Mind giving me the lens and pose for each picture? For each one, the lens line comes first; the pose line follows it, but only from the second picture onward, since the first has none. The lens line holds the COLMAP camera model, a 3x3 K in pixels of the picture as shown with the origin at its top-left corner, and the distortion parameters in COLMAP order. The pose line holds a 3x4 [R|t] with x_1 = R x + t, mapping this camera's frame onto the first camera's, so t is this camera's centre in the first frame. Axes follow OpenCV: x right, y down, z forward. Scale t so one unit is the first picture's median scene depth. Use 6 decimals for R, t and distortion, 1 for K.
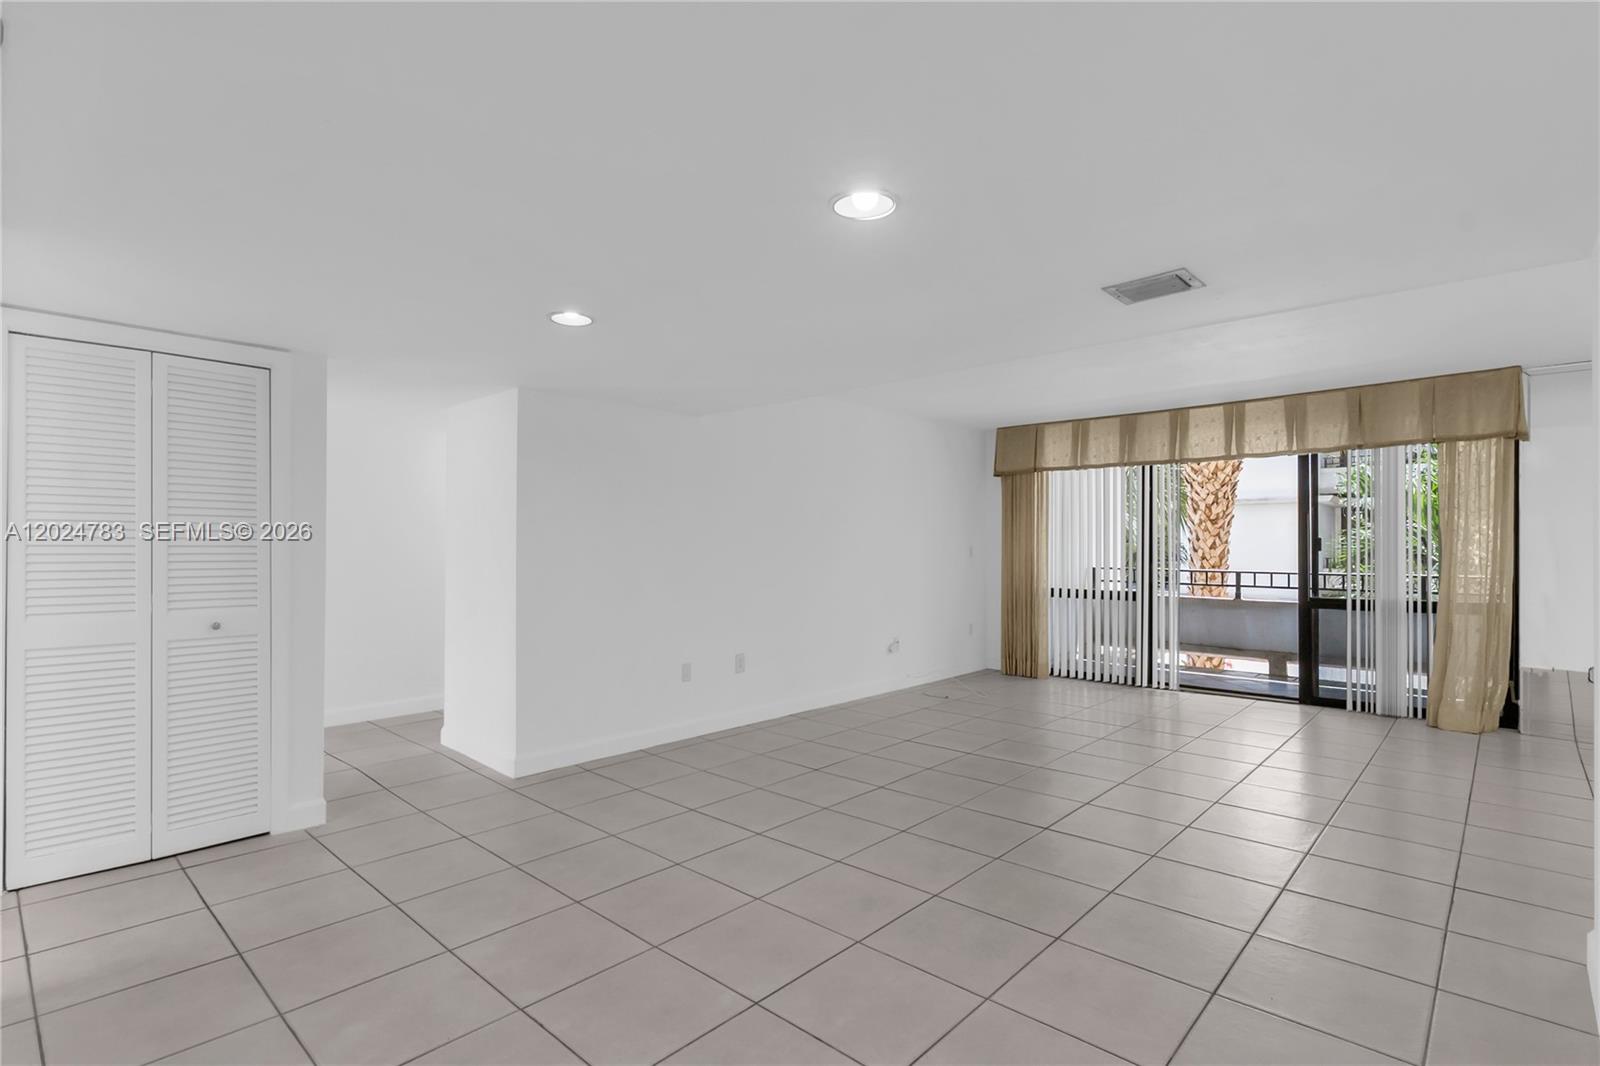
lens RADIAL K [[783.6, 0, 793.2], [0, 783.6, 538.7], [0, 0, 1]] dist [0.001152, 0.000103]
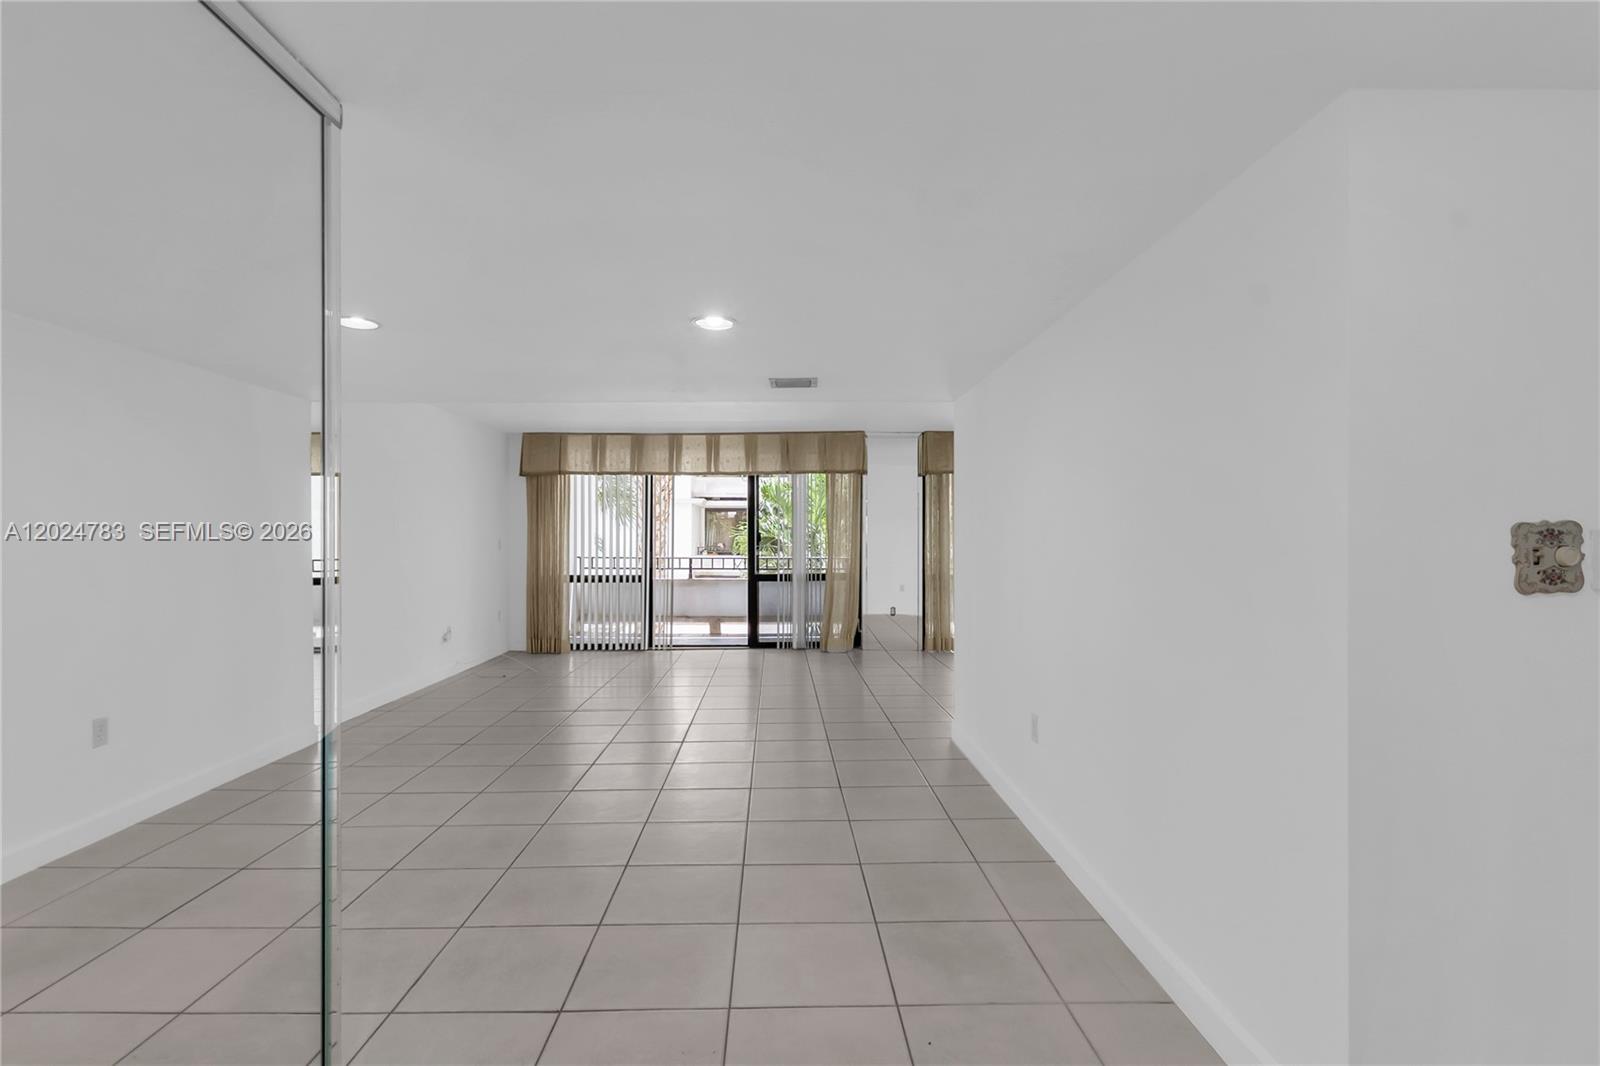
lens RADIAL K [[783.6, 0, 802.4], [0, 783.6, 532.7], [0, 0, 1]] dist [0.001152, 0.000103]
pose [[0.706992, 0.002482, 0.707218, -0.269899], [-0.004939, 0.999987, 0.001429, -0.003317], [-0.707205, -0.004503, 0.706994, -0.072132]]
